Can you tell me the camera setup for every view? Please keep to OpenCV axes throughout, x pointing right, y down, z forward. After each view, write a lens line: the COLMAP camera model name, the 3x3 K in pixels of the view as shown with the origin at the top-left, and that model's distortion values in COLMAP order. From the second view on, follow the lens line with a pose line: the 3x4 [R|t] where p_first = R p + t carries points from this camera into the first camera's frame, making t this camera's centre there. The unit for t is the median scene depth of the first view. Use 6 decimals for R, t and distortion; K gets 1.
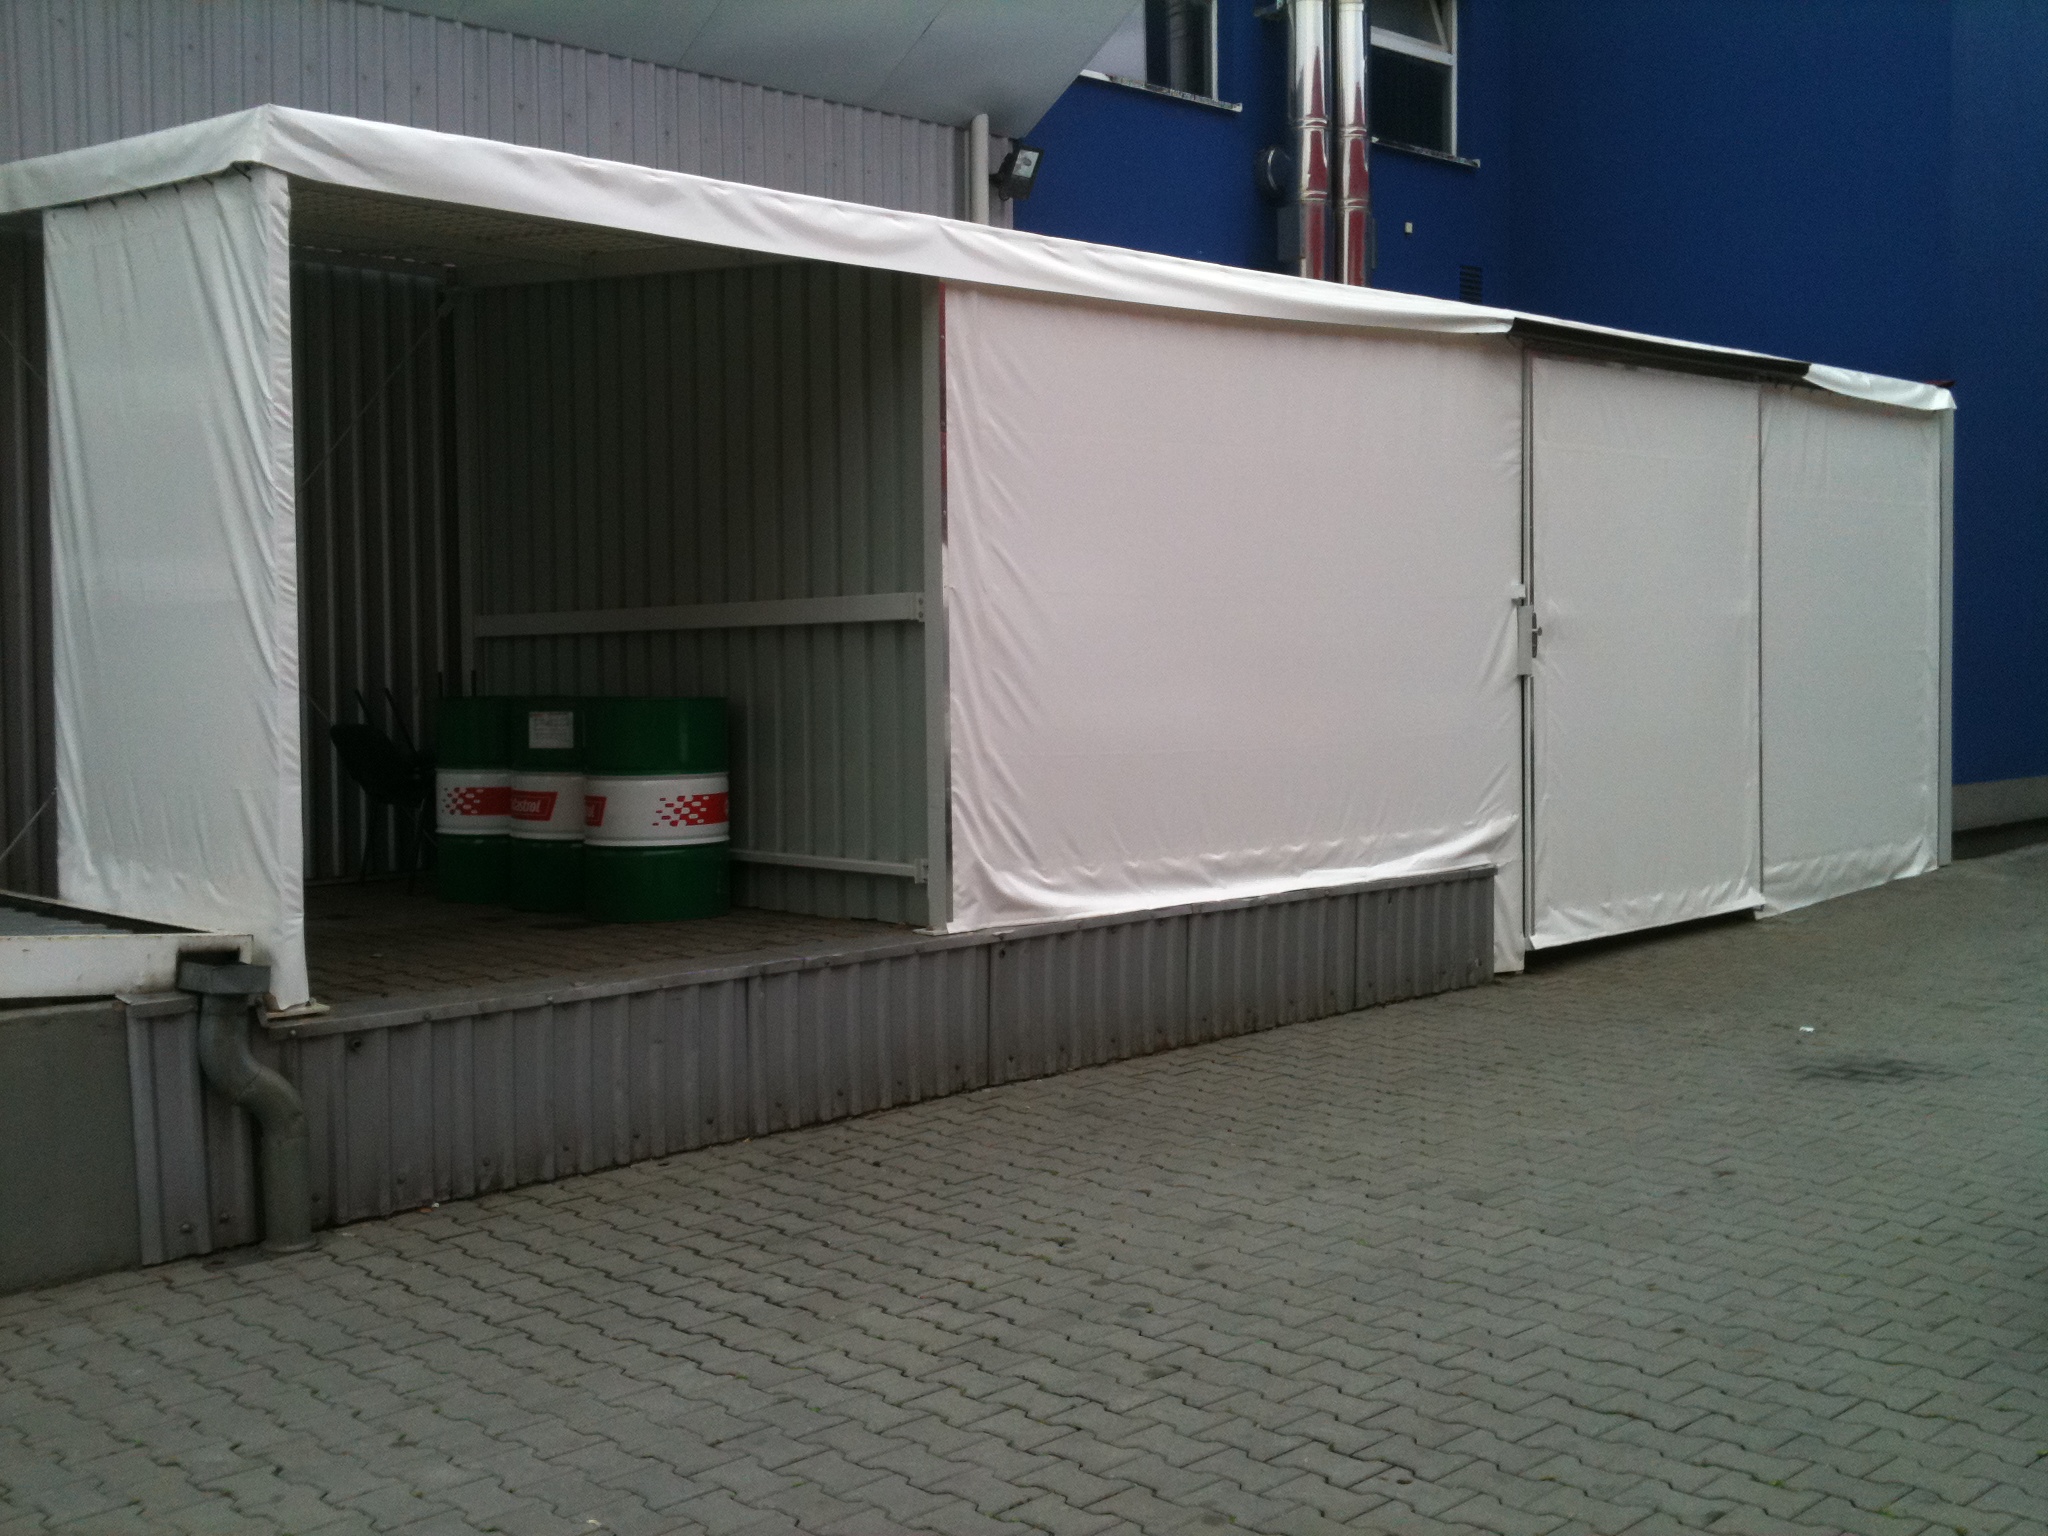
lens RADIAL K [[2275.7, 0, 1053.1], [0, 2275.7, 768.4], [0, 0, 1]] dist [0.140509, -0.353553]
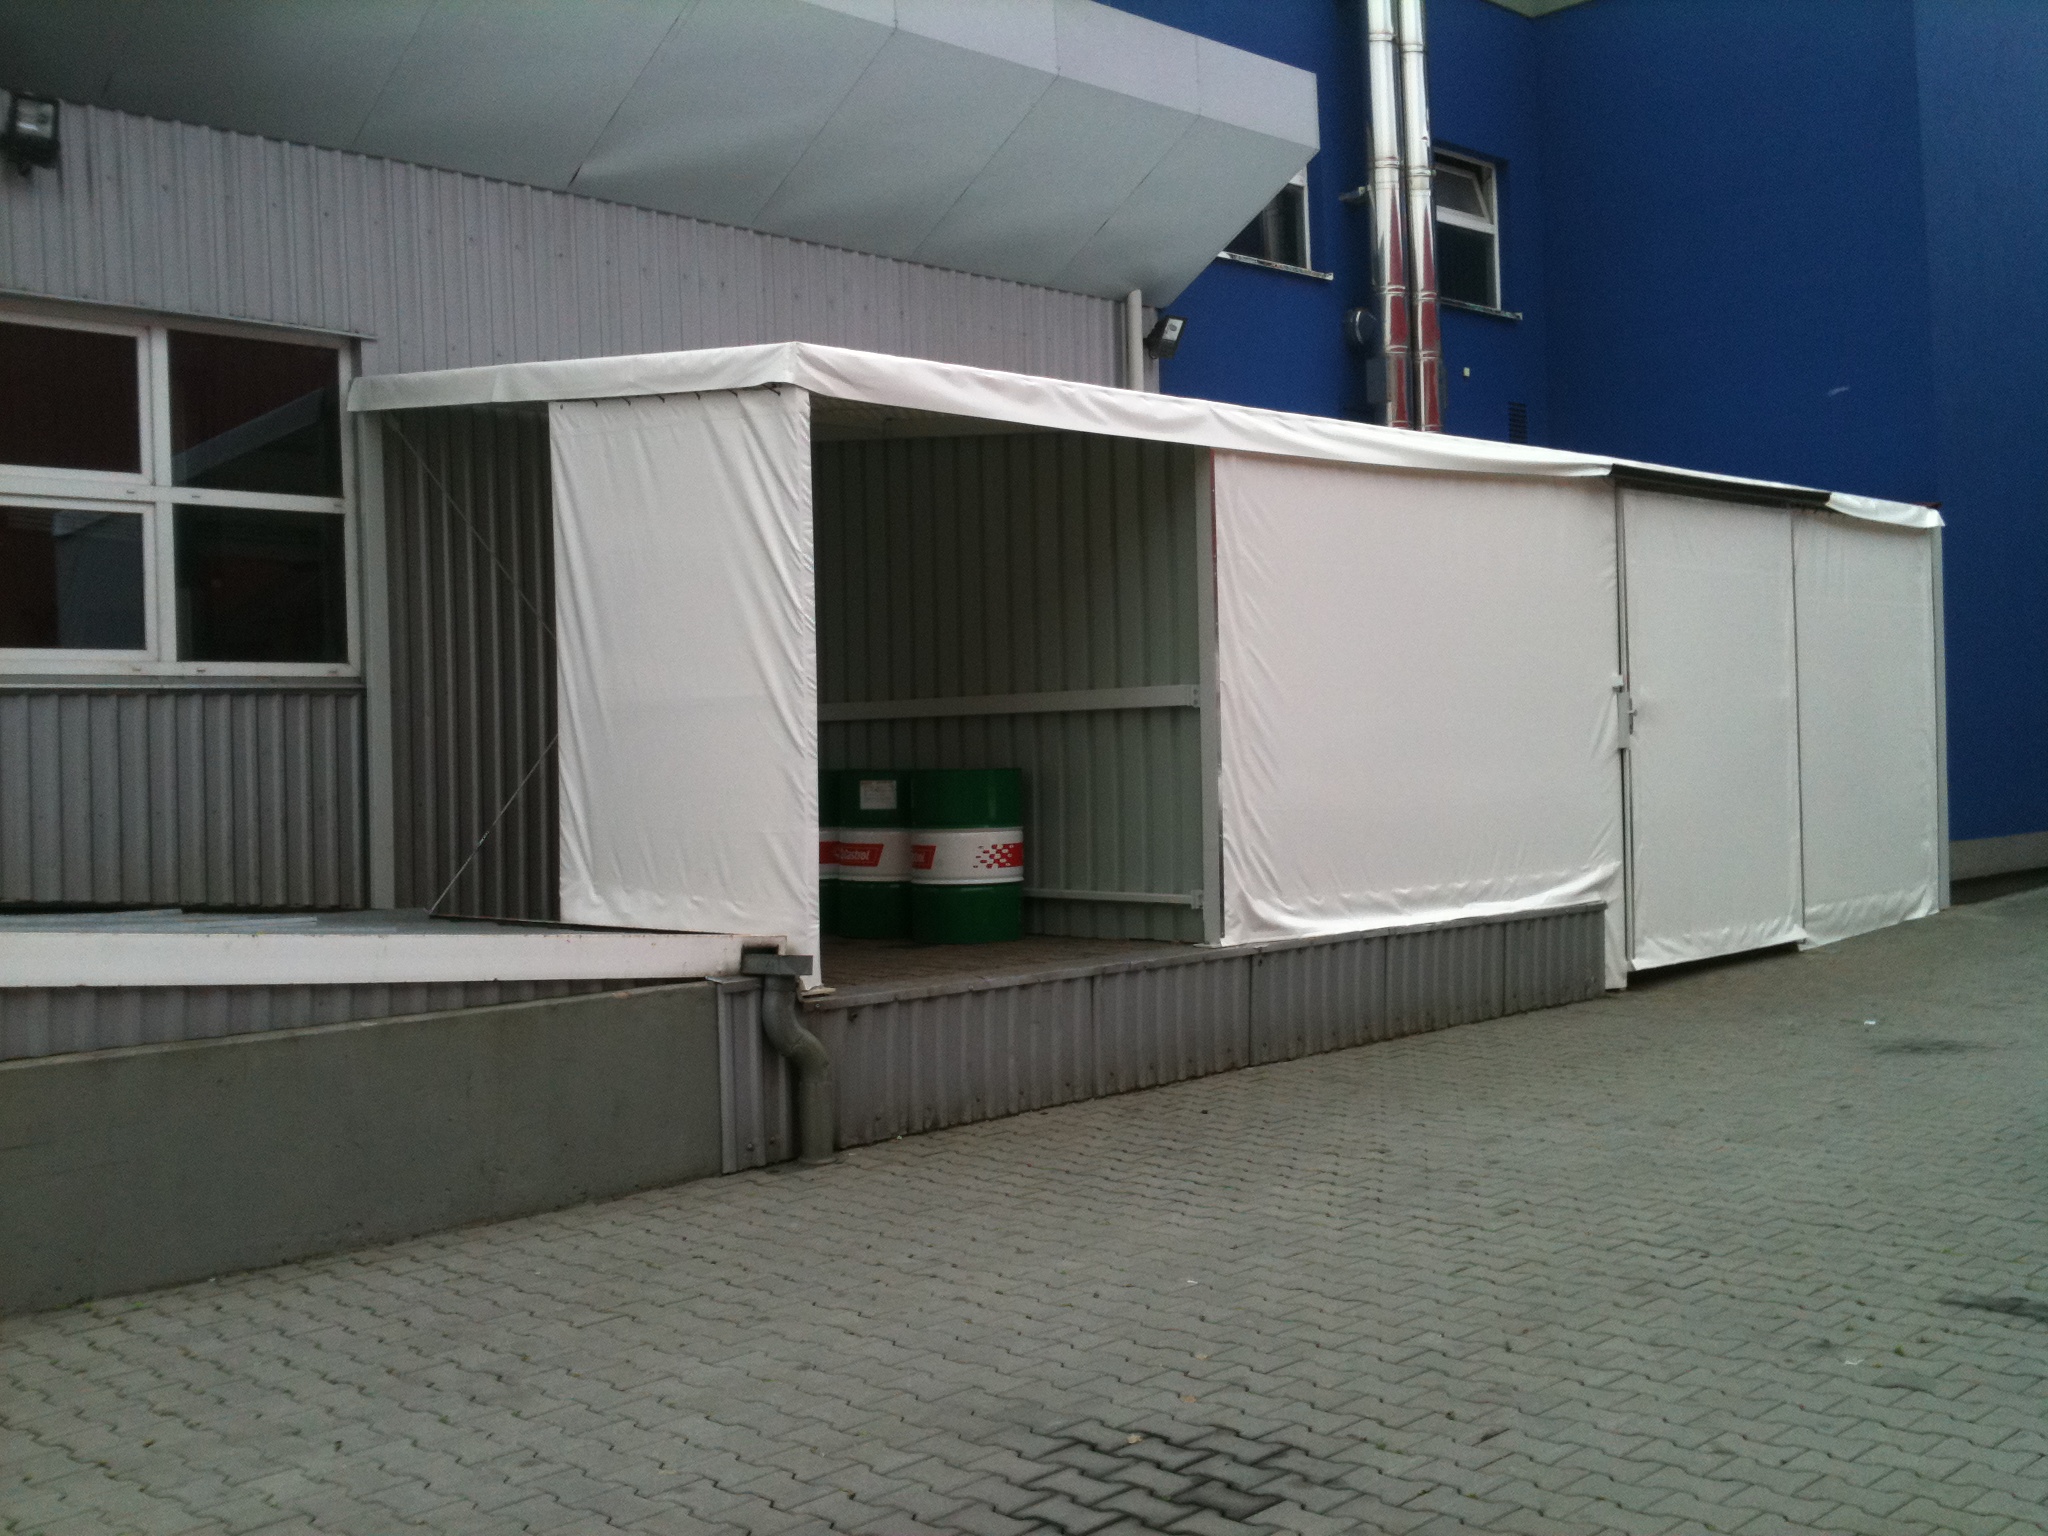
lens RADIAL K [[2288.4, 0, 1050.2], [0, 2288.4, 764.5], [0, 0, 1]] dist [0.159678, -0.415853]
pose [[0.999545, -0.006204, 0.029528, -0.181212], [0.007392, 0.999161, -0.040290, 0.020554], [-0.029253, 0.040490, 0.998752, -0.306845]]
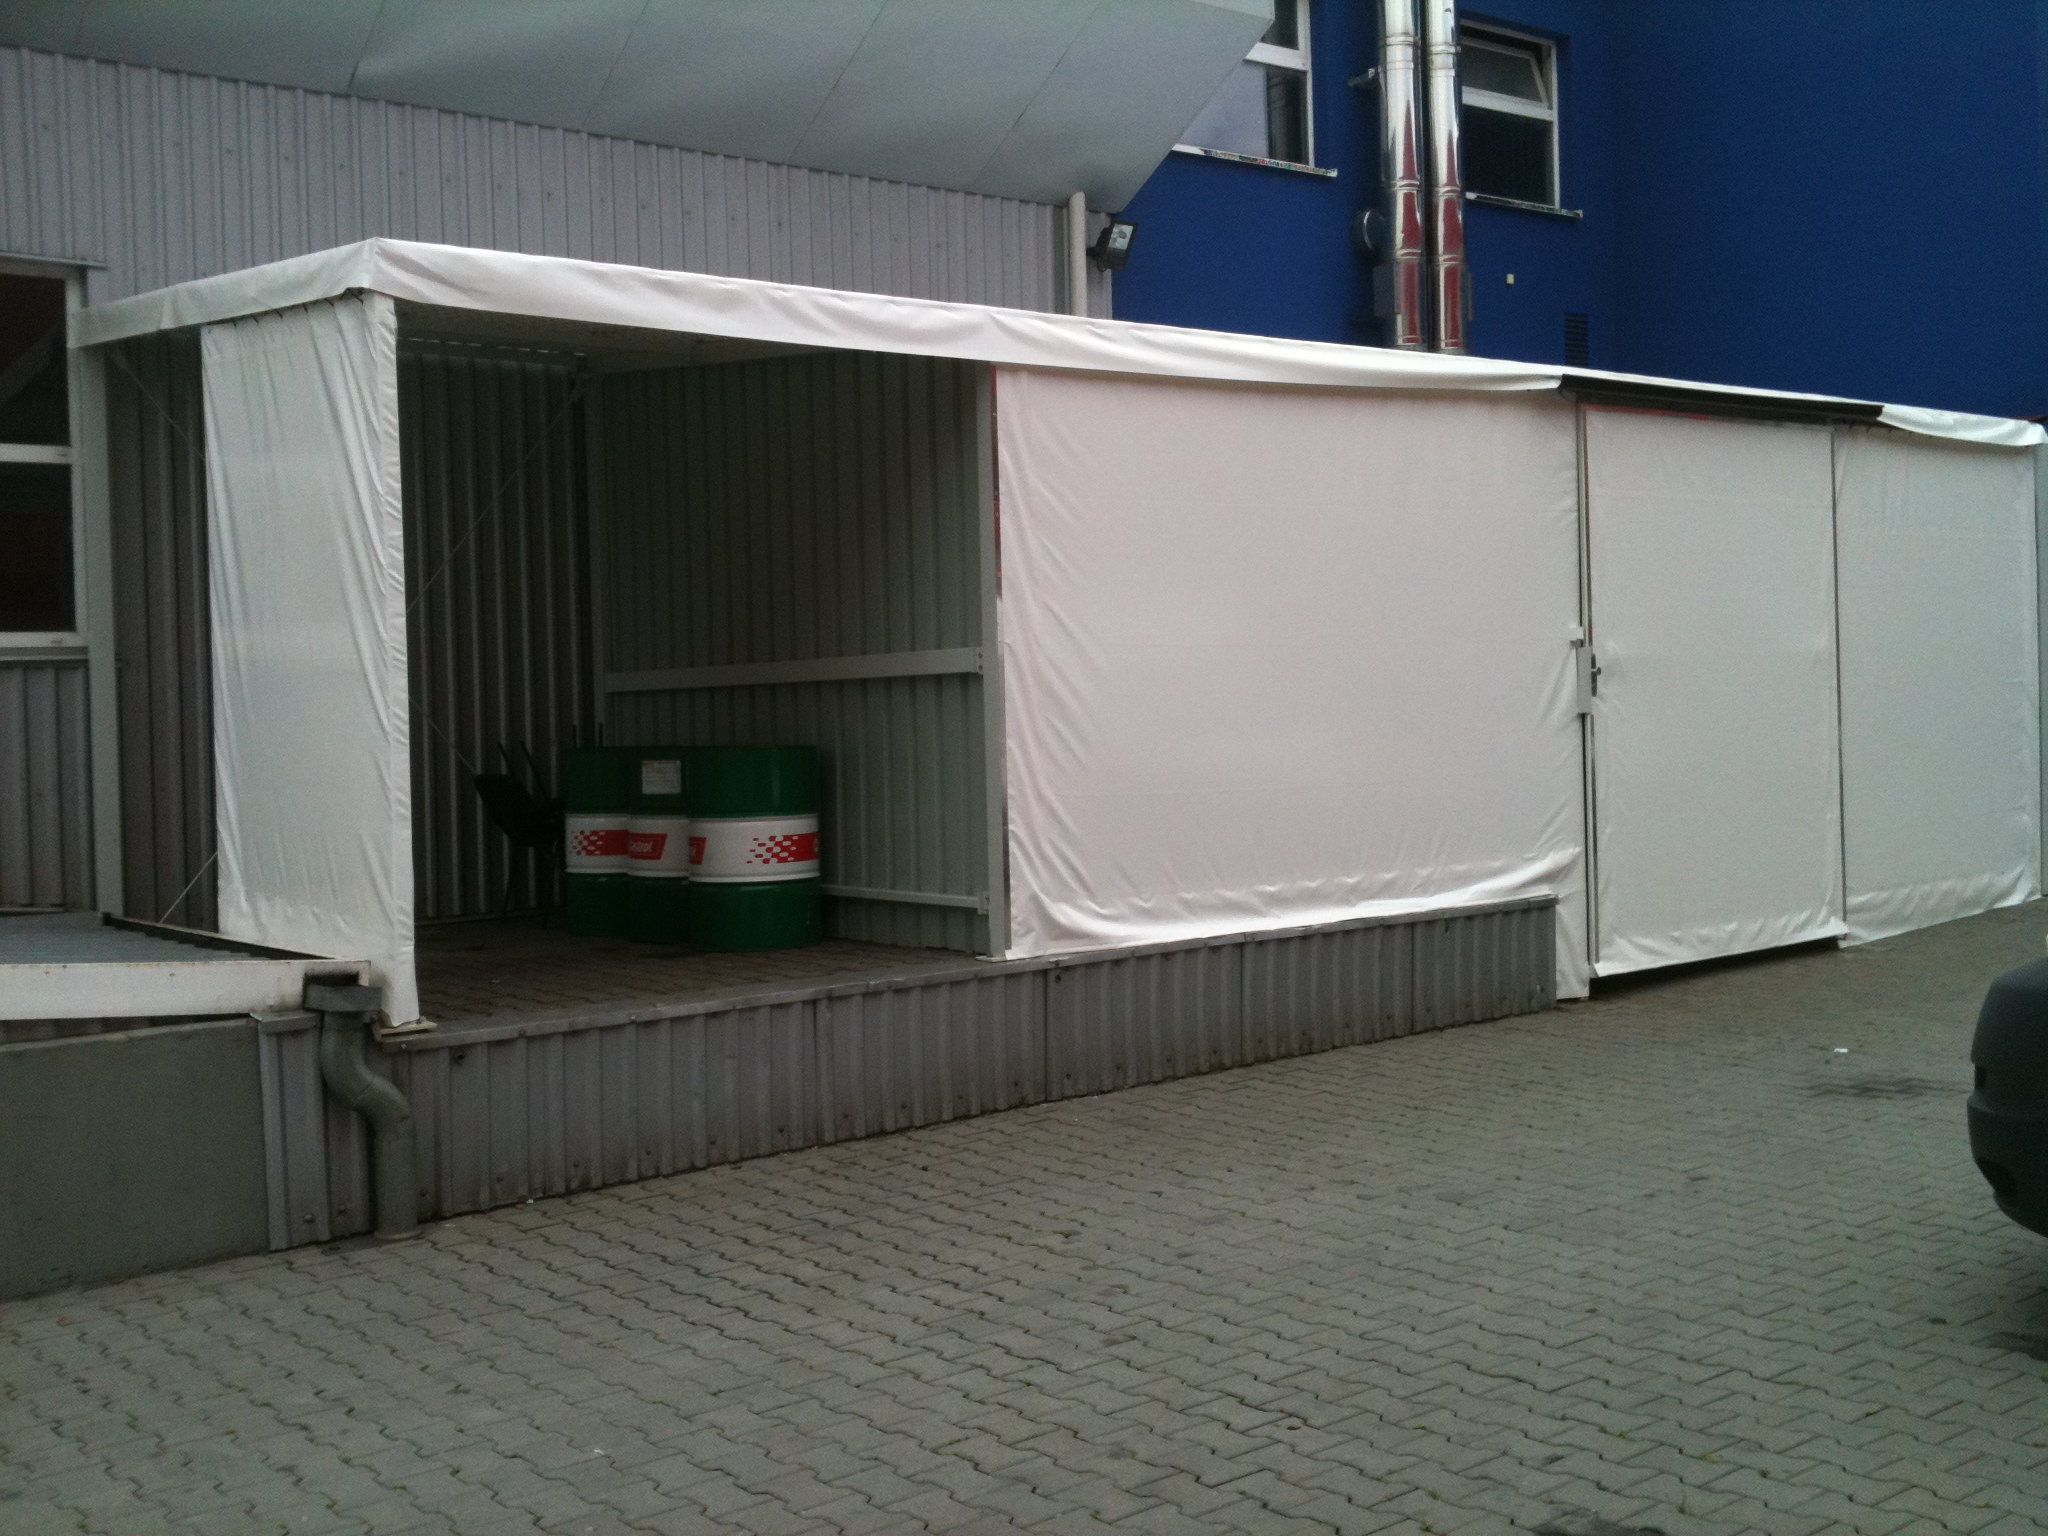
lens RADIAL K [[2288.4, 0, 1050.2], [0, 2288.4, 764.5], [0, 0, 1]] dist [0.159678, -0.415853]
pose [[0.995578, -0.012046, -0.093166, 0.077833], [0.010330, 0.999768, -0.018881, -0.000119], [0.093372, 0.017835, 0.995472, -0.089765]]
